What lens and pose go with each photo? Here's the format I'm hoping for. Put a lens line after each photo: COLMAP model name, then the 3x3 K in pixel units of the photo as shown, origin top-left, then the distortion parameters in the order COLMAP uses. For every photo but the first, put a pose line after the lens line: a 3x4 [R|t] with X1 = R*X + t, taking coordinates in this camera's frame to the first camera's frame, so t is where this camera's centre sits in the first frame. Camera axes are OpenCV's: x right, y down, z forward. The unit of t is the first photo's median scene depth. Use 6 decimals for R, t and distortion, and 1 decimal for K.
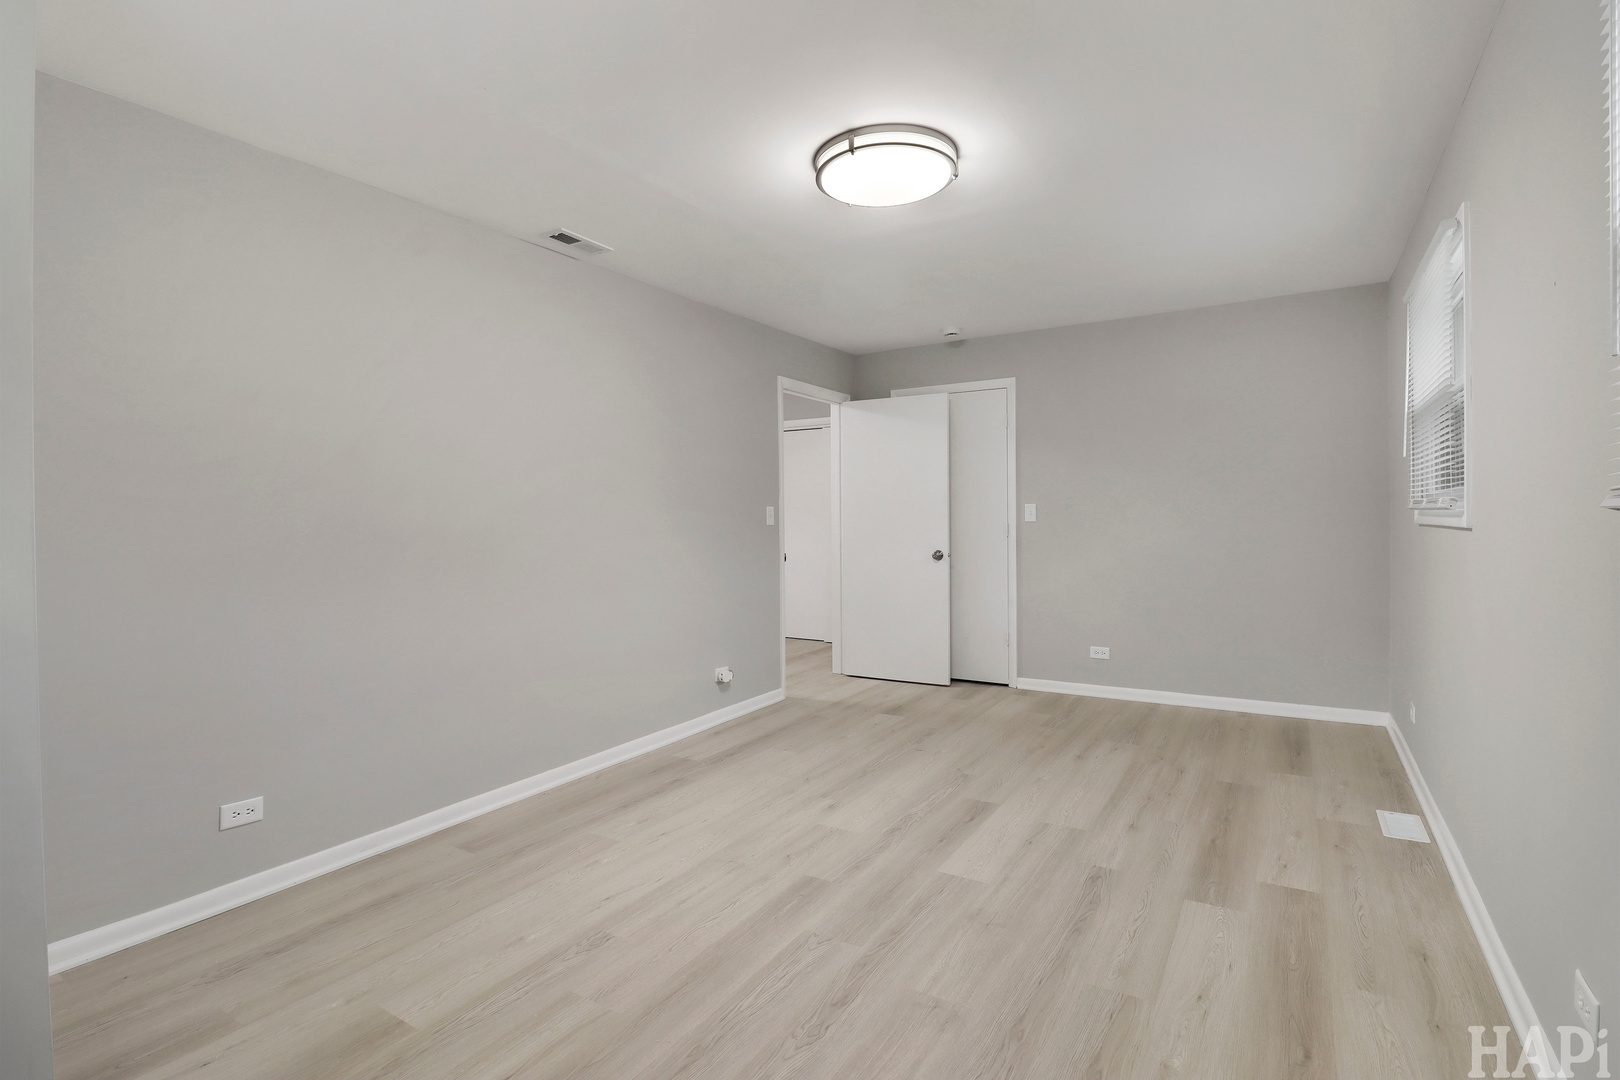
lens RADIAL K [[806.6, 0, 806.8], [0, 806.6, 523.0], [0, 0, 1]] dist [-0.002003, -0.000215]
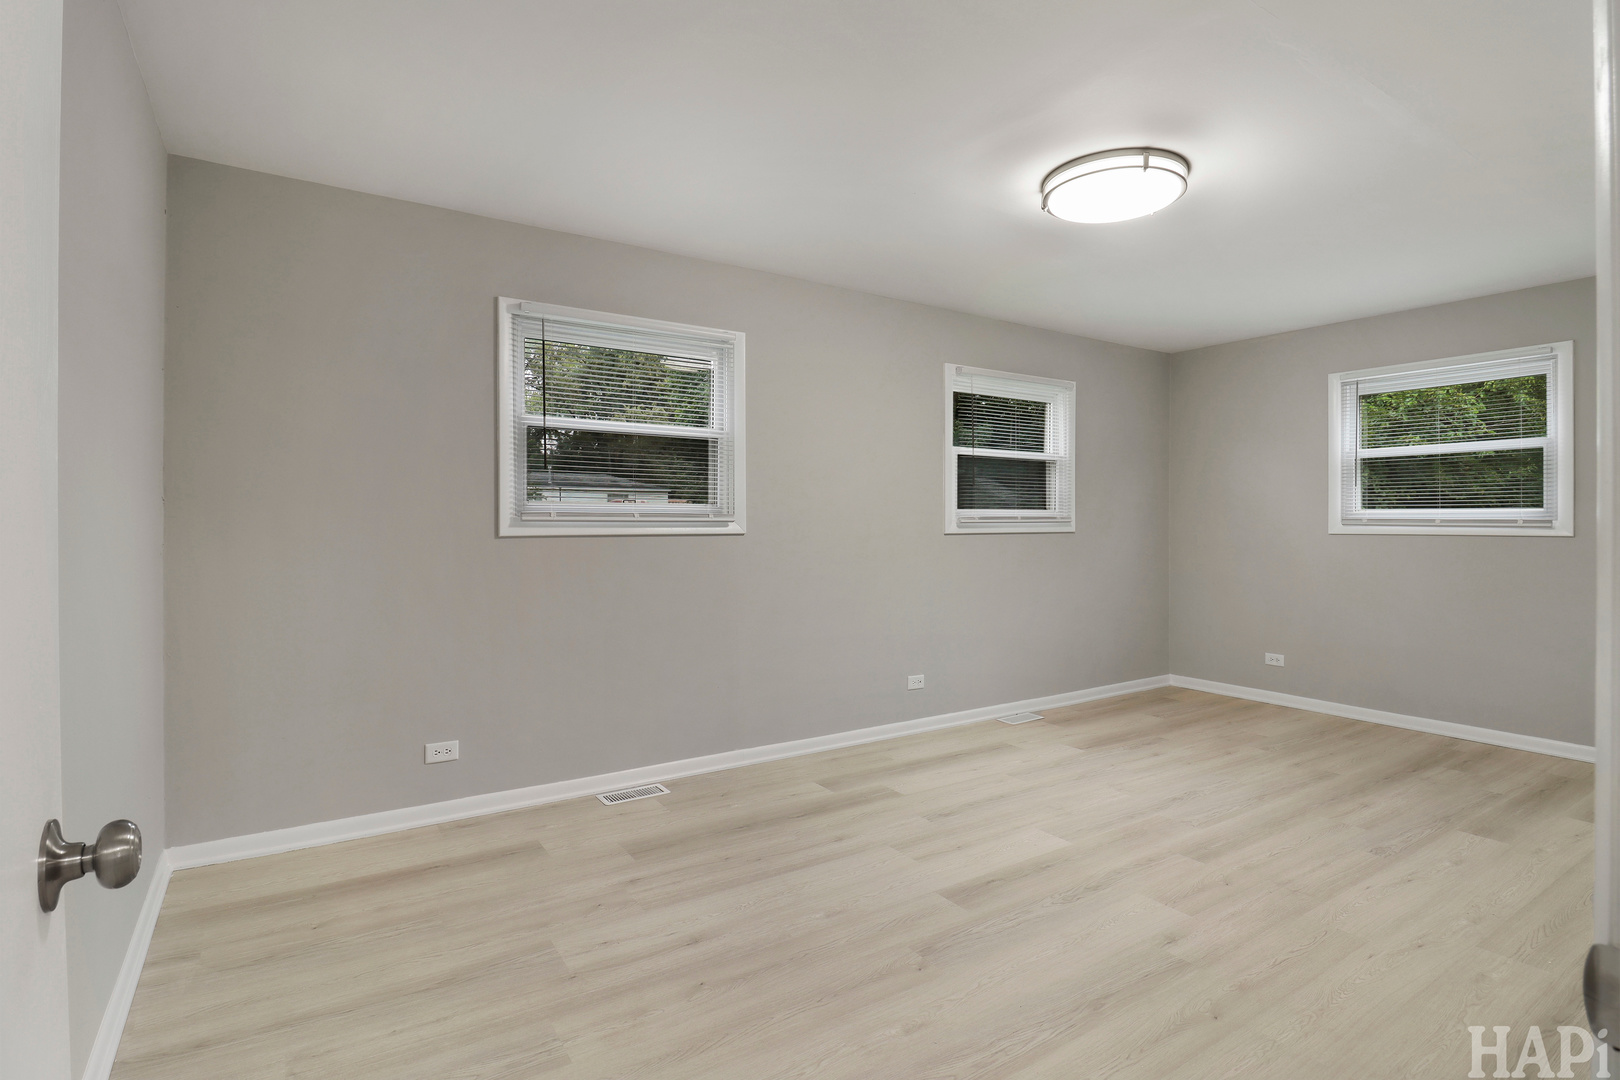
lens RADIAL K [[827.5, 0, 814.5], [0, 827.5, 523.8], [0, 0, 1]] dist [0.004196, -0.012937]
pose [[-0.918000, 0.007614, 0.396508, 0.033940], [0.010803, 0.999925, 0.005808, -0.014047], [-0.396434, 0.009615, -0.918013, 2.167050]]
